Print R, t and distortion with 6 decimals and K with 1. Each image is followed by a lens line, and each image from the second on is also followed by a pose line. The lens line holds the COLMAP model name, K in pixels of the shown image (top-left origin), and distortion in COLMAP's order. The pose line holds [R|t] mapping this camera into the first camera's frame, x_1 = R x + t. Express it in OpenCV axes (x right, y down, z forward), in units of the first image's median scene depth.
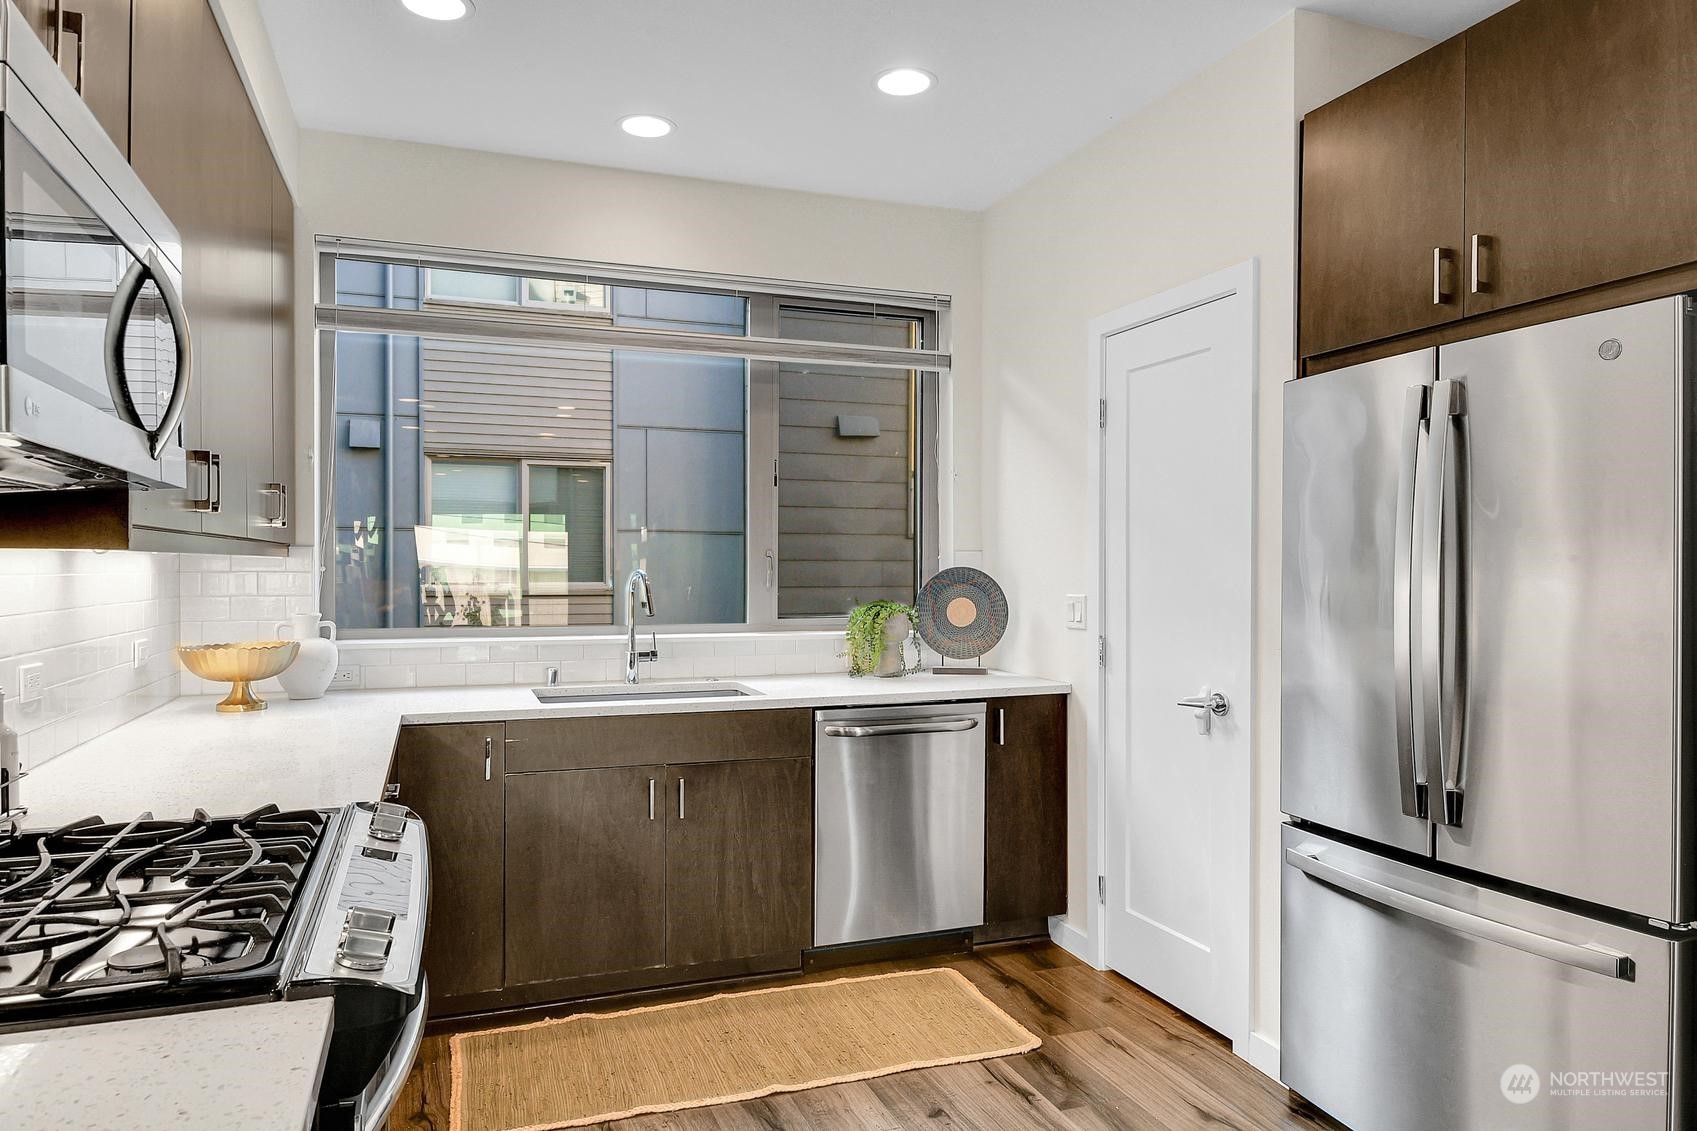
lens RADIAL K [[1108.6, 0, 876.9], [0, 1108.6, 571.1], [0, 0, 1]] dist [0.010107, -0.010908]
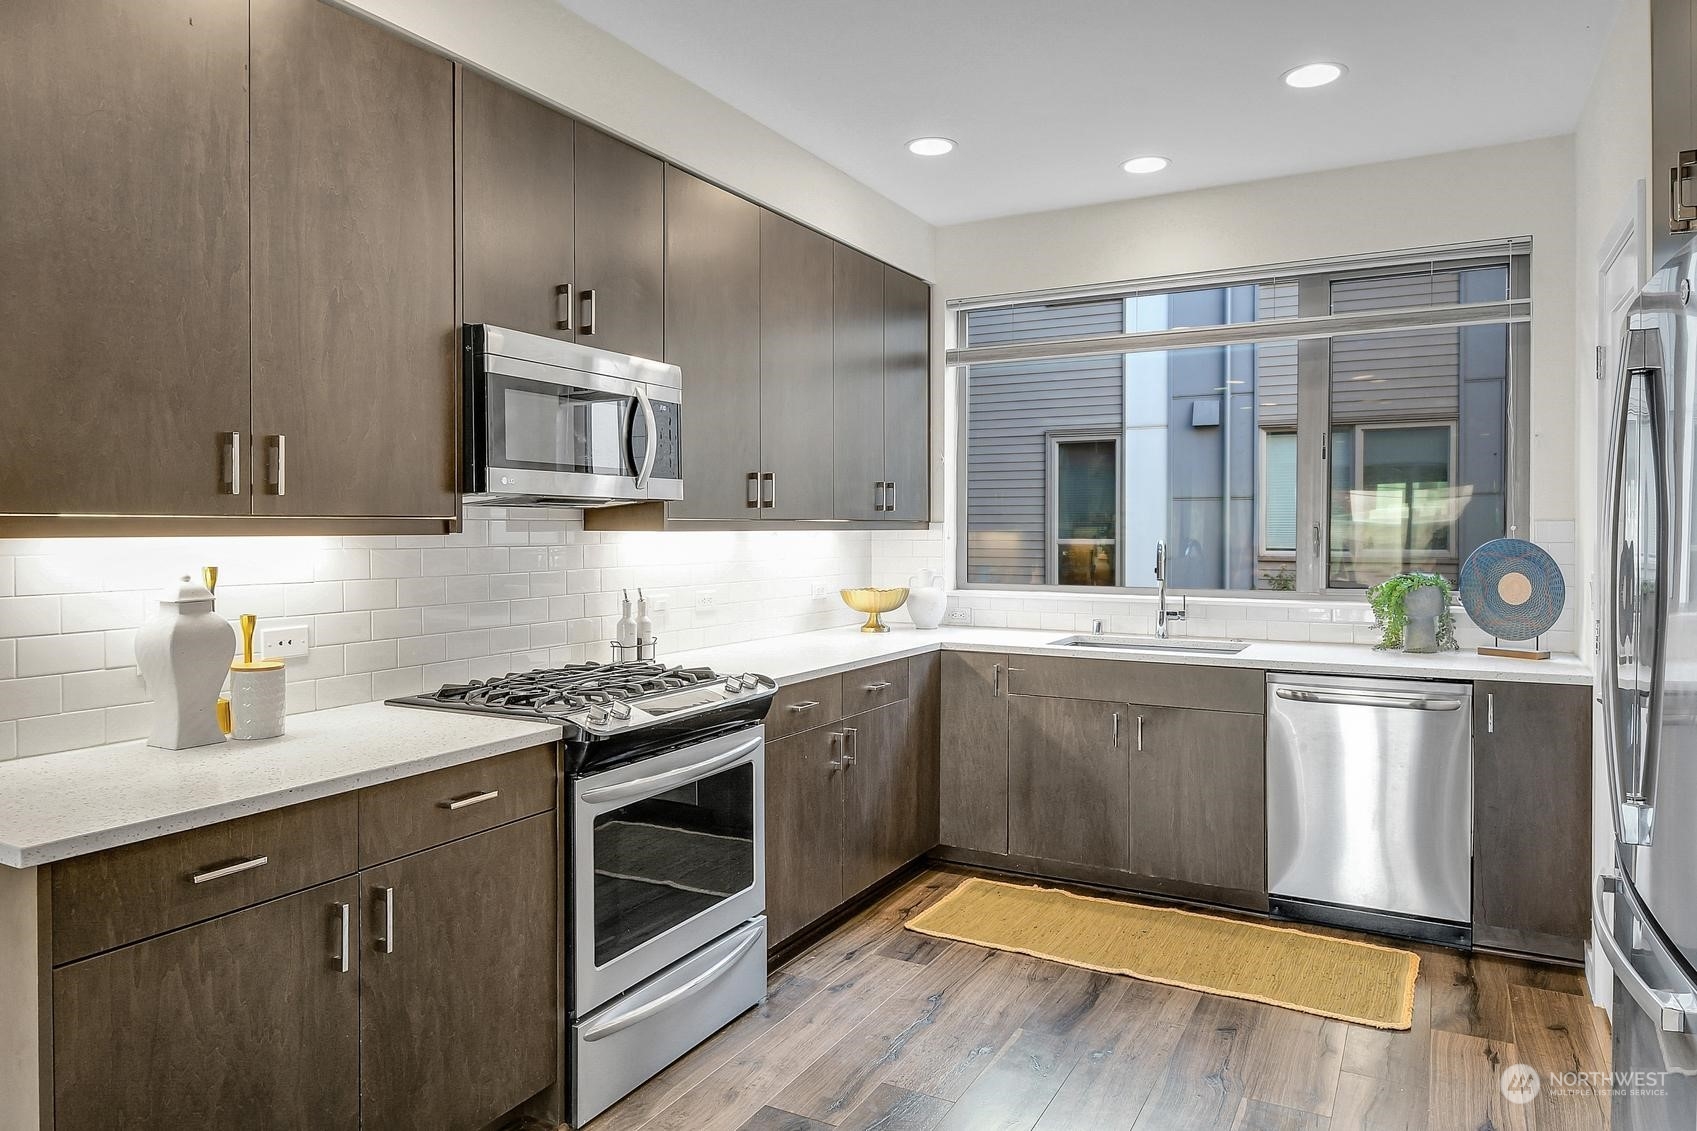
lens RADIAL K [[1108.6, 0, 801.3], [0, 1108.6, 536.6], [0, 0, 1]] dist [0.010107, -0.010908]
pose [[0.631088, 0.003829, -0.775702, 0.468514], [-0.003264, 0.999992, 0.002281, -0.006599], [0.775705, 0.001092, 0.631095, -0.027760]]
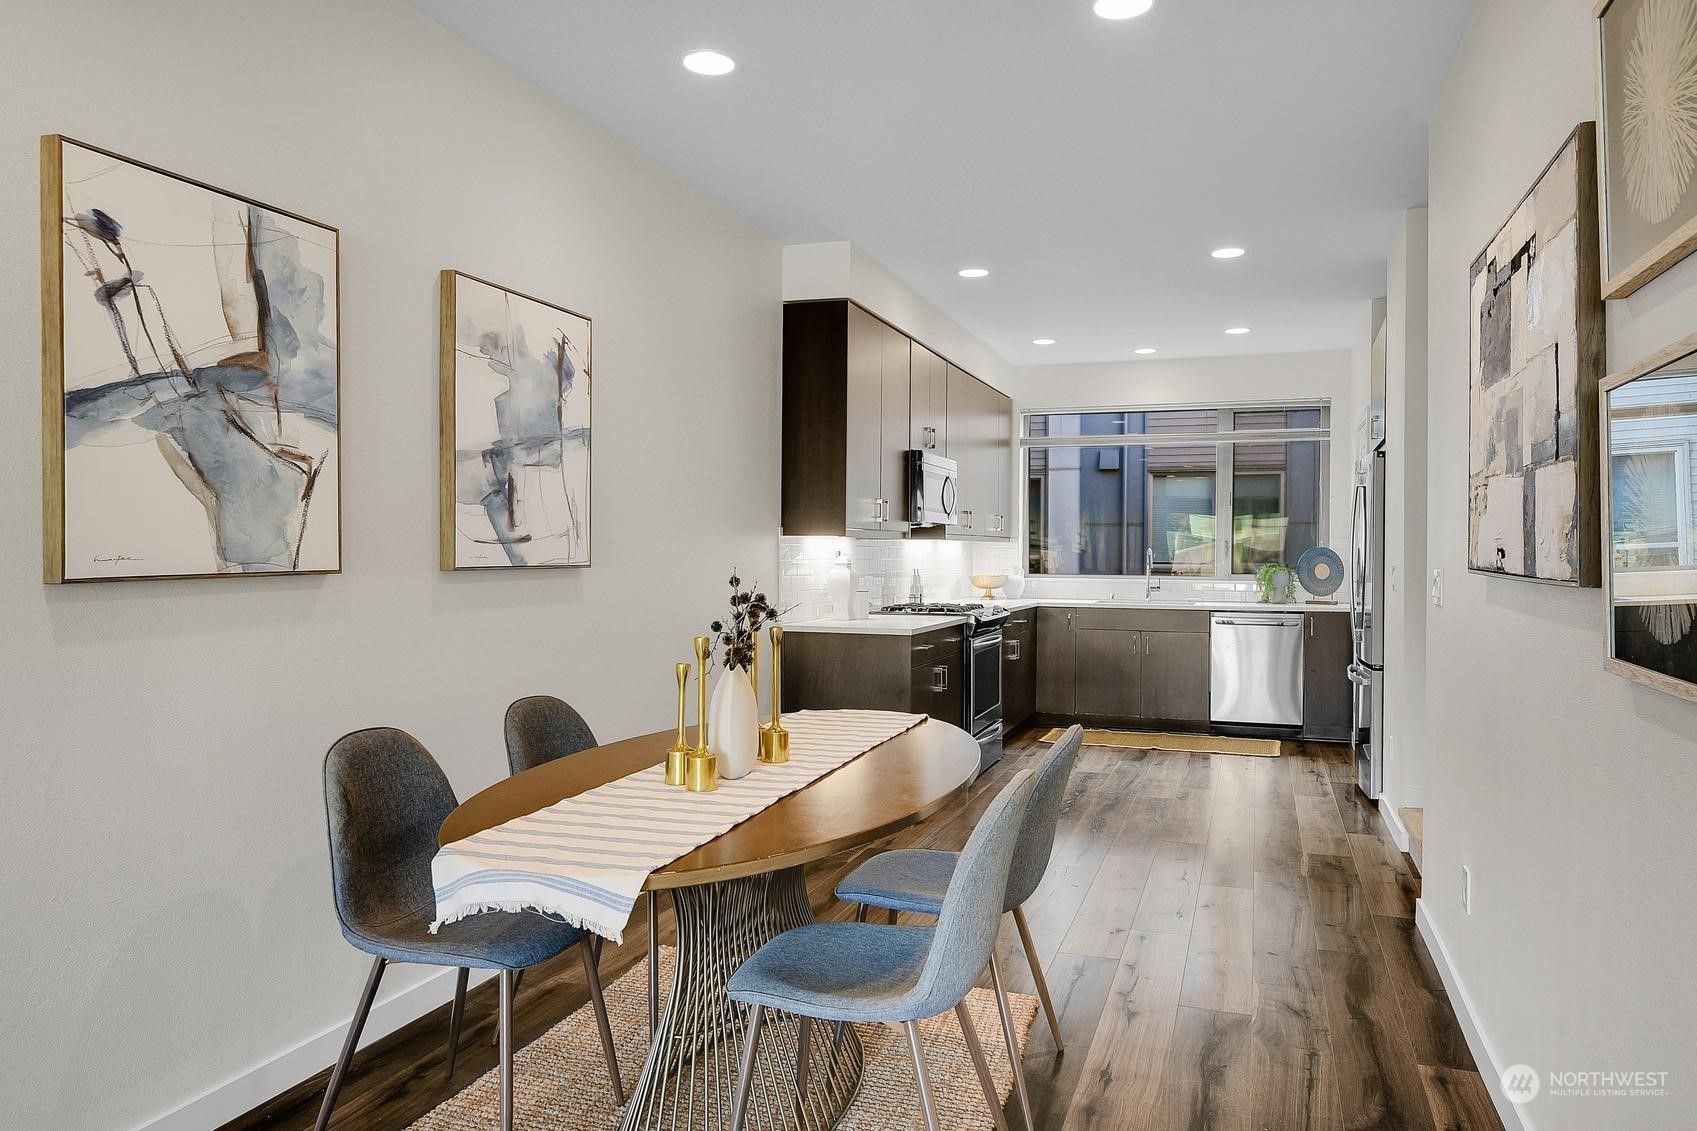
lens RADIAL K [[1108.6, 0, 844.4], [0, 1108.6, 555.9], [0, 0, 1]] dist [0.010107, -0.010908]
pose [[0.748740, 0.005041, -0.662845, 0.810912], [-0.007420, 0.999972, -0.000777, 0.020921], [0.662822, 0.005500, 0.748756, -1.062532]]
